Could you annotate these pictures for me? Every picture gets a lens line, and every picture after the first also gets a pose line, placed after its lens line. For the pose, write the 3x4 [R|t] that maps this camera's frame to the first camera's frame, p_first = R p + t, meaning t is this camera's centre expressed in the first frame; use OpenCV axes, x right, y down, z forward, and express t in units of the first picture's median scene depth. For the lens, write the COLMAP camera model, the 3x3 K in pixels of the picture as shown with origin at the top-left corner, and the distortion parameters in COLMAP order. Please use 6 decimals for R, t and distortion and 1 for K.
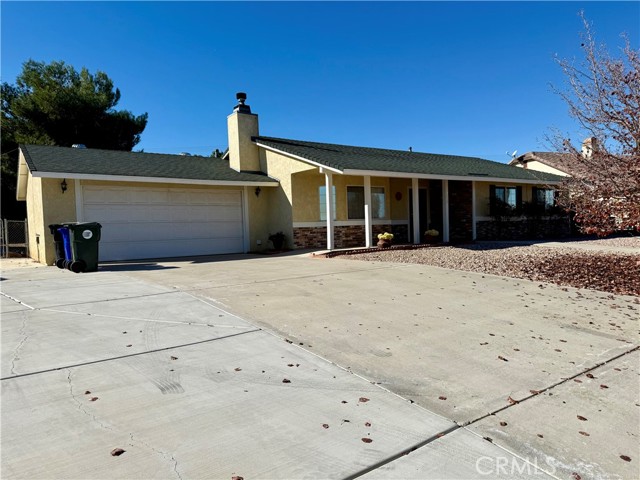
lens RADIAL K [[446.2, 0, 317.3], [0, 446.2, 243.1], [0, 0, 1]] dist [-0.001916, 0.006559]
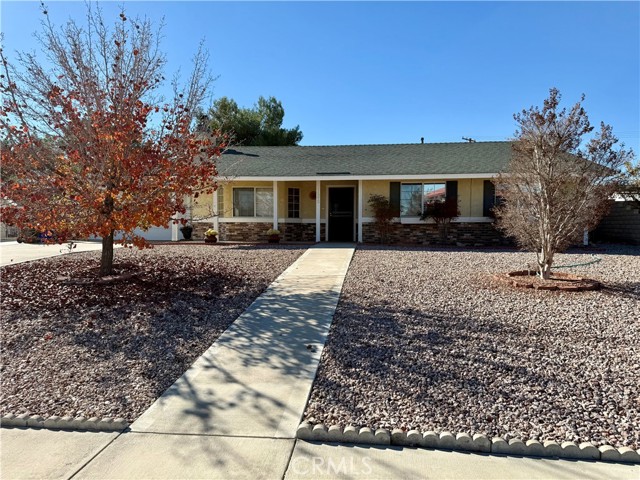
lens RADIAL K [[441.9, 0, 320.0], [0, 441.9, 240.0], [0, 0, 1]] dist [0.032543, -0.035887]
pose [[0.745217, 0.058578, -0.664244, 0.967363], [-0.051615, 0.998213, 0.030123, -0.038325], [0.664821, 0.011837, 0.746909, 0.288478]]
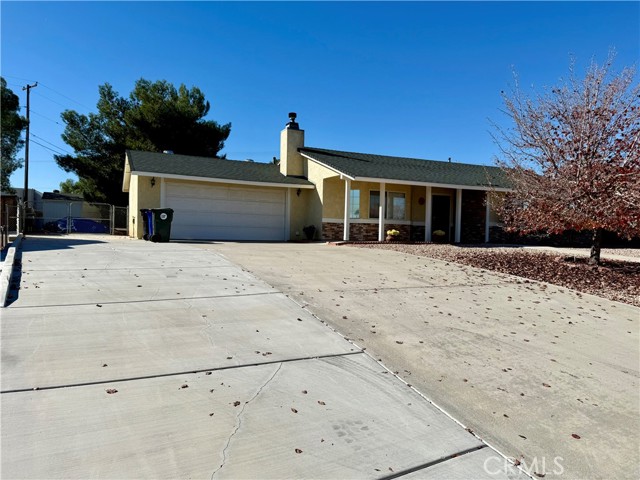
lens RADIAL K [[440.9, 0, 322.8], [0, 440.9, 241.2], [0, 0, 1]] dist [0.043201, -0.051095]
pose [[0.983520, 0.058619, -0.171036, 0.148906], [-0.060705, 0.998131, -0.006992, 0.024593], [0.170306, 0.017259, 0.985240, -0.197419]]
